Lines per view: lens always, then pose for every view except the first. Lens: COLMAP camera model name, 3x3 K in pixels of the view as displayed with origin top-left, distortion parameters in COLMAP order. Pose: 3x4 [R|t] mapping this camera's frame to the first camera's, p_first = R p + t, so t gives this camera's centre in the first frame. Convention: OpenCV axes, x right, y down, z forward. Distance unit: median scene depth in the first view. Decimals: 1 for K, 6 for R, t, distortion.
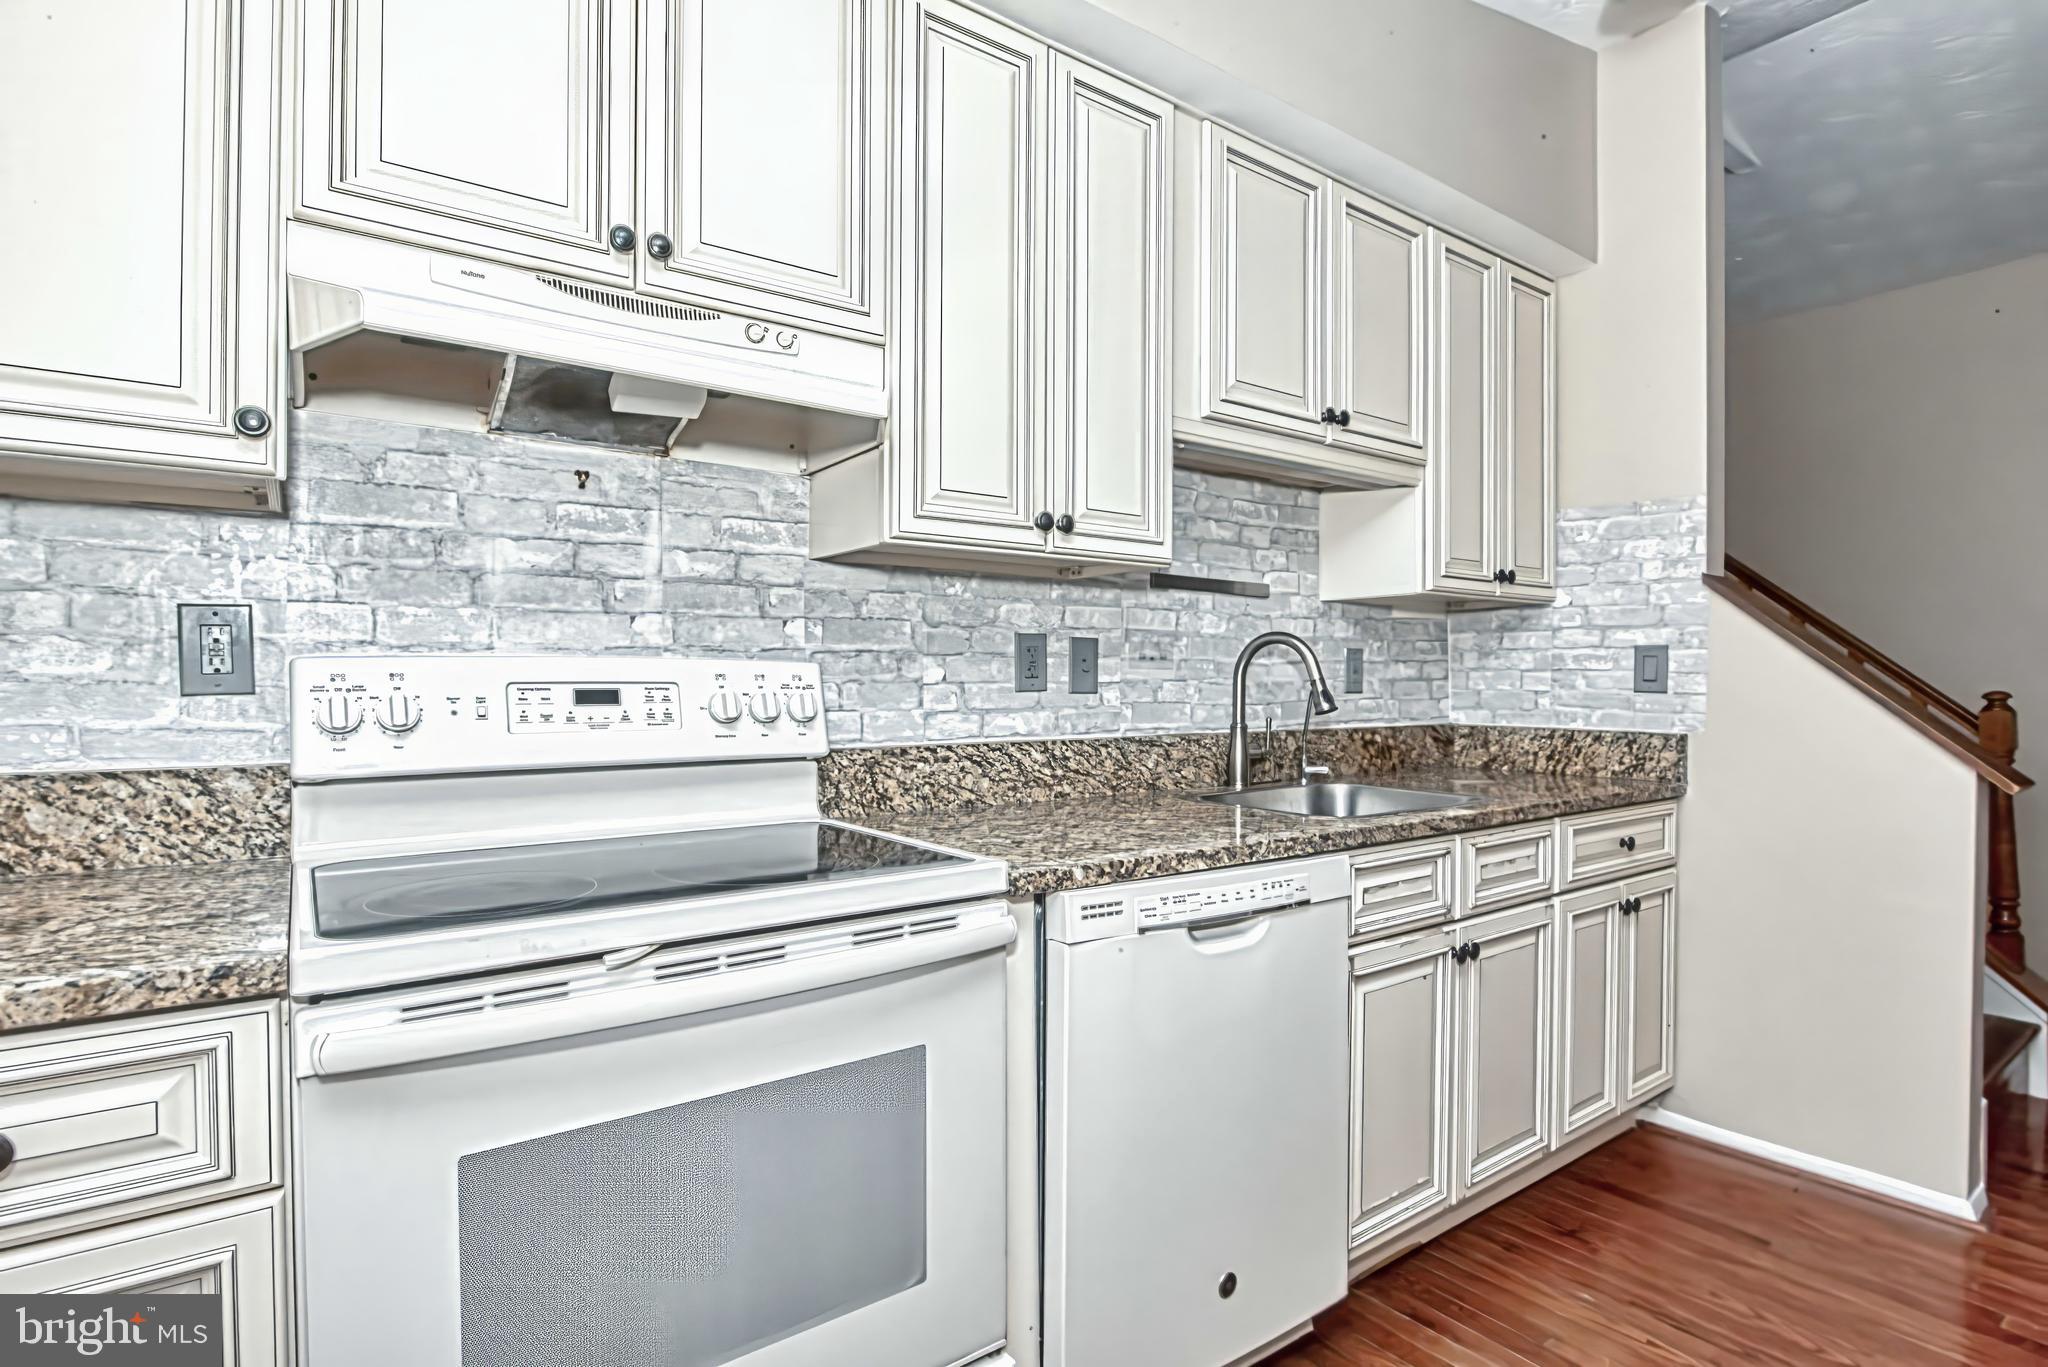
lens RADIAL K [[1009.4, 0, 1060.5], [0, 1009.4, 688.1], [0, 0, 1]] dist [-0.006021, -0.001194]
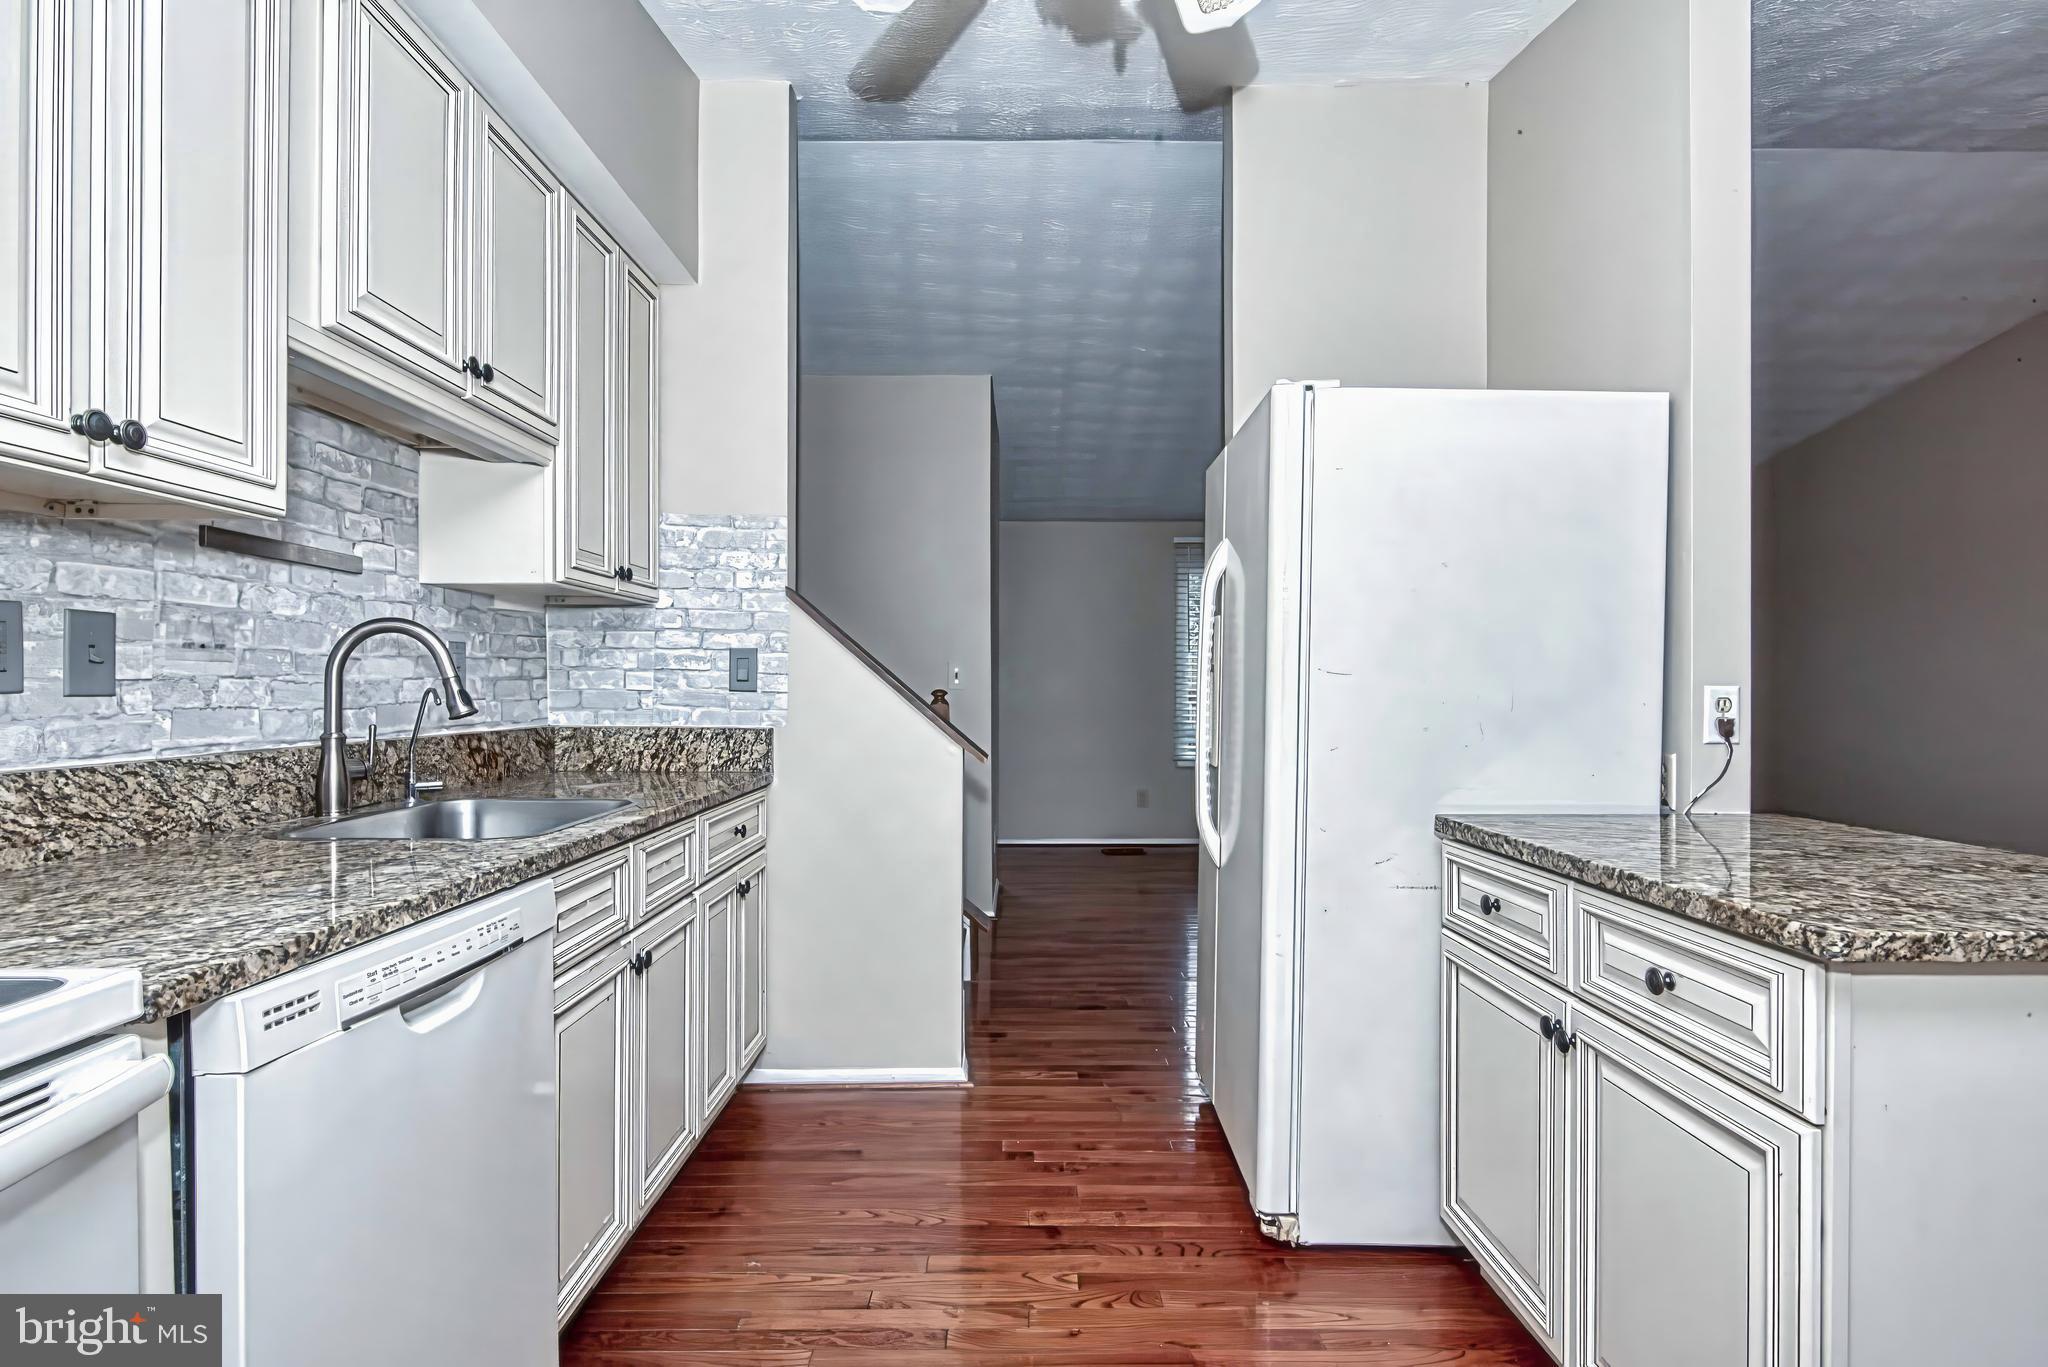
lens RADIAL K [[1011.9, 0, 1014.8], [0, 1011.9, 688.0], [0, 0, 1]] dist [-0.003489, -0.001469]
pose [[0.599897, -0.001593, 0.800075, -0.138339], [0.001758, 0.999998, 0.000673, 0.000577], [-0.800075, 0.001003, 0.599899, 0.124536]]
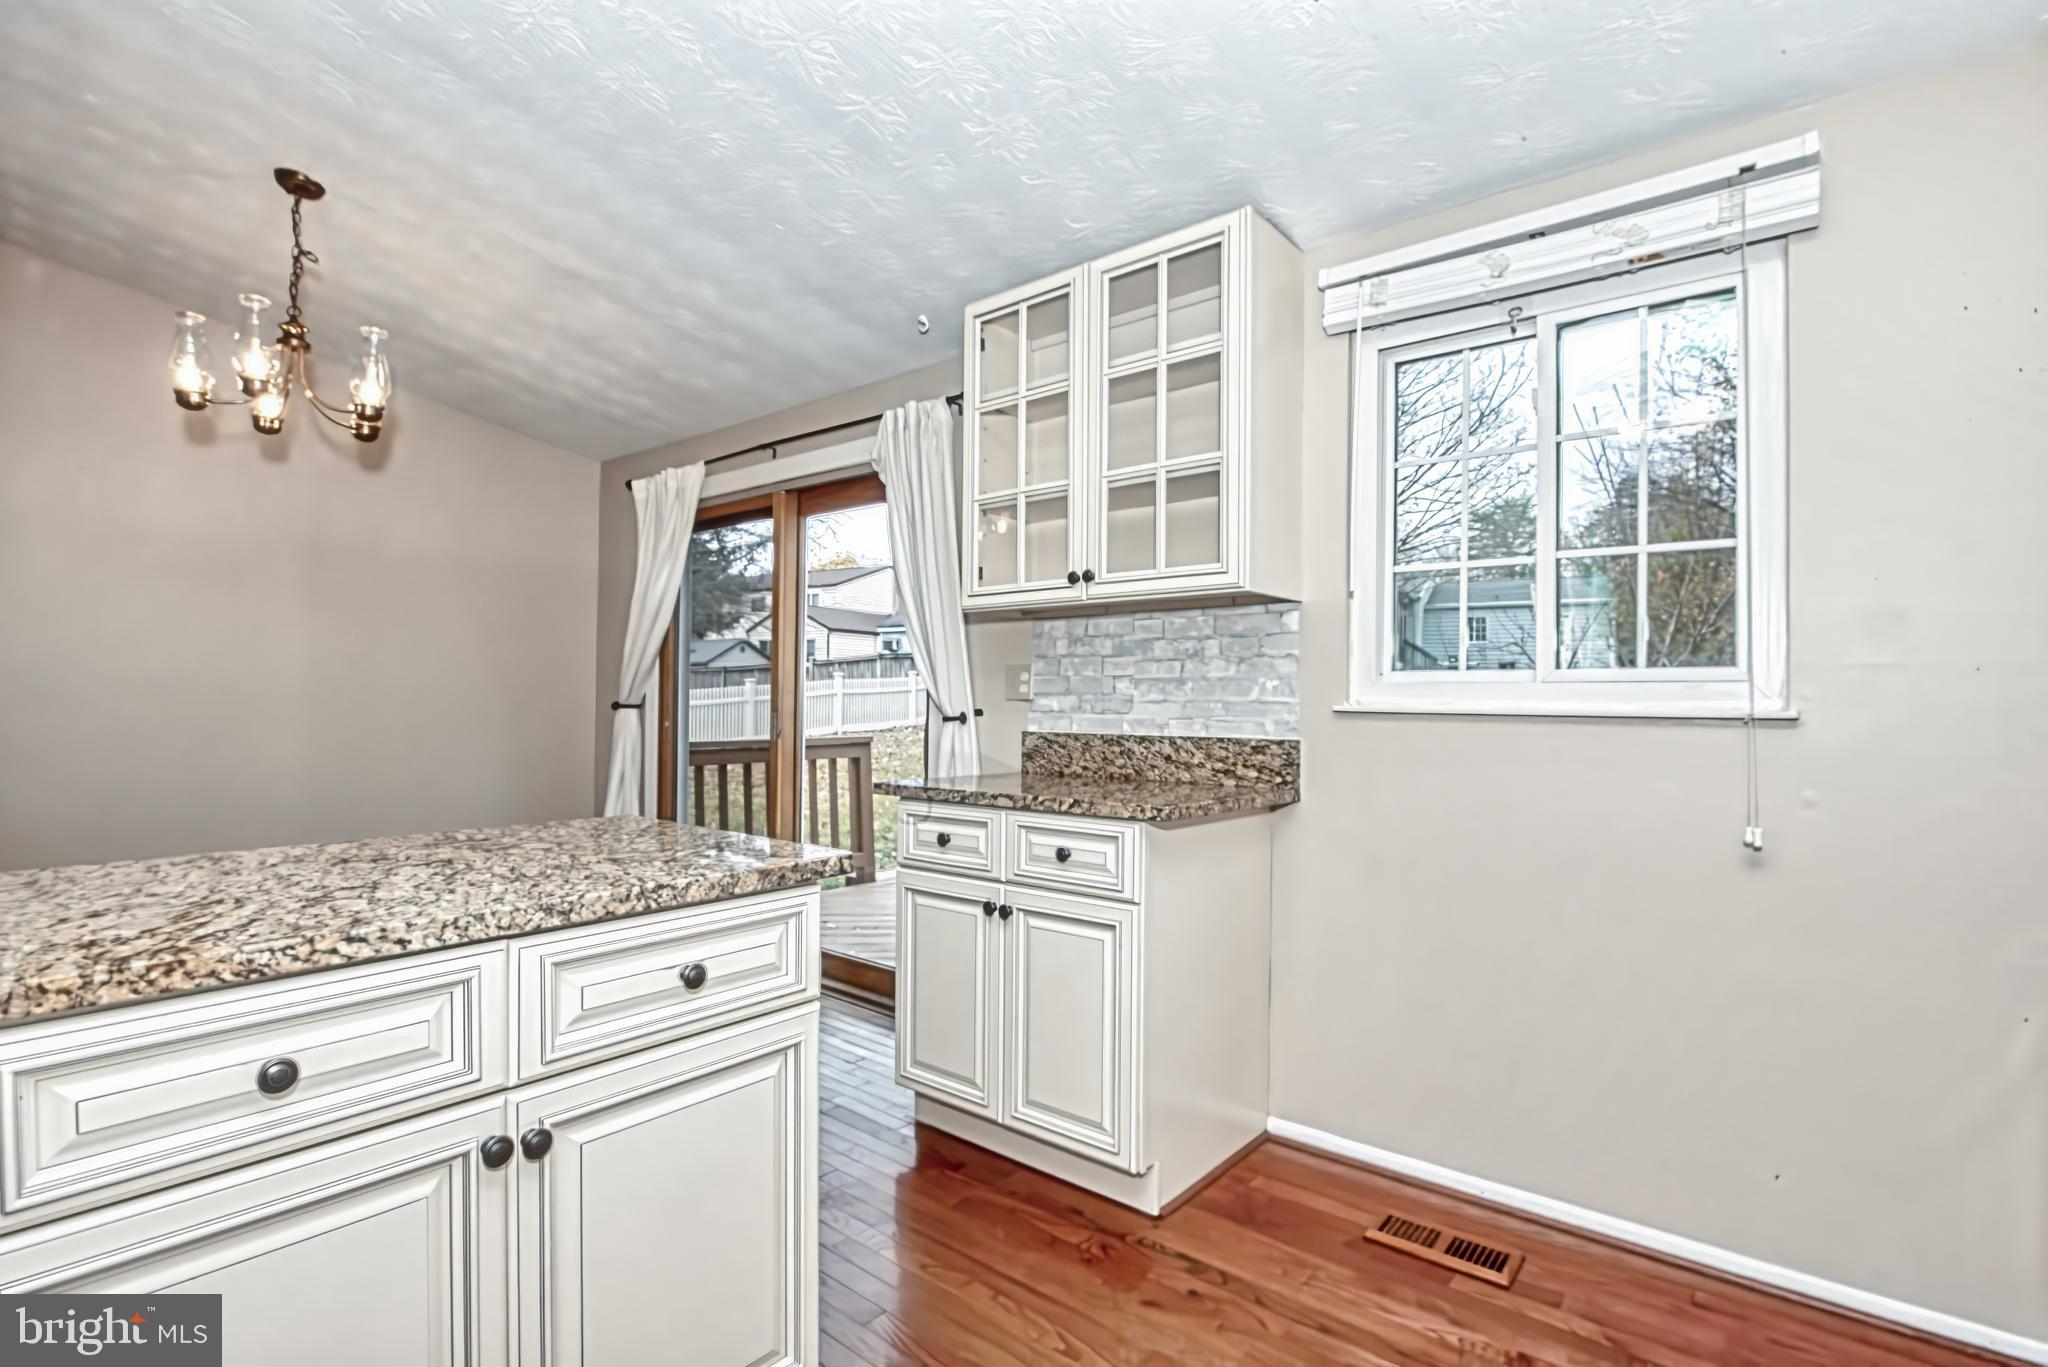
lens RADIAL K [[973.4, 0, 1031.4], [0, 973.4, 690.3], [0, 0, 1]] dist [-0.003073, -0.015931]
pose [[-0.973073, -0.011551, -0.230208, 0.470571], [-0.010676, 0.999930, -0.005048, 0.001985], [0.230250, -0.002455, -0.973128, 0.765978]]
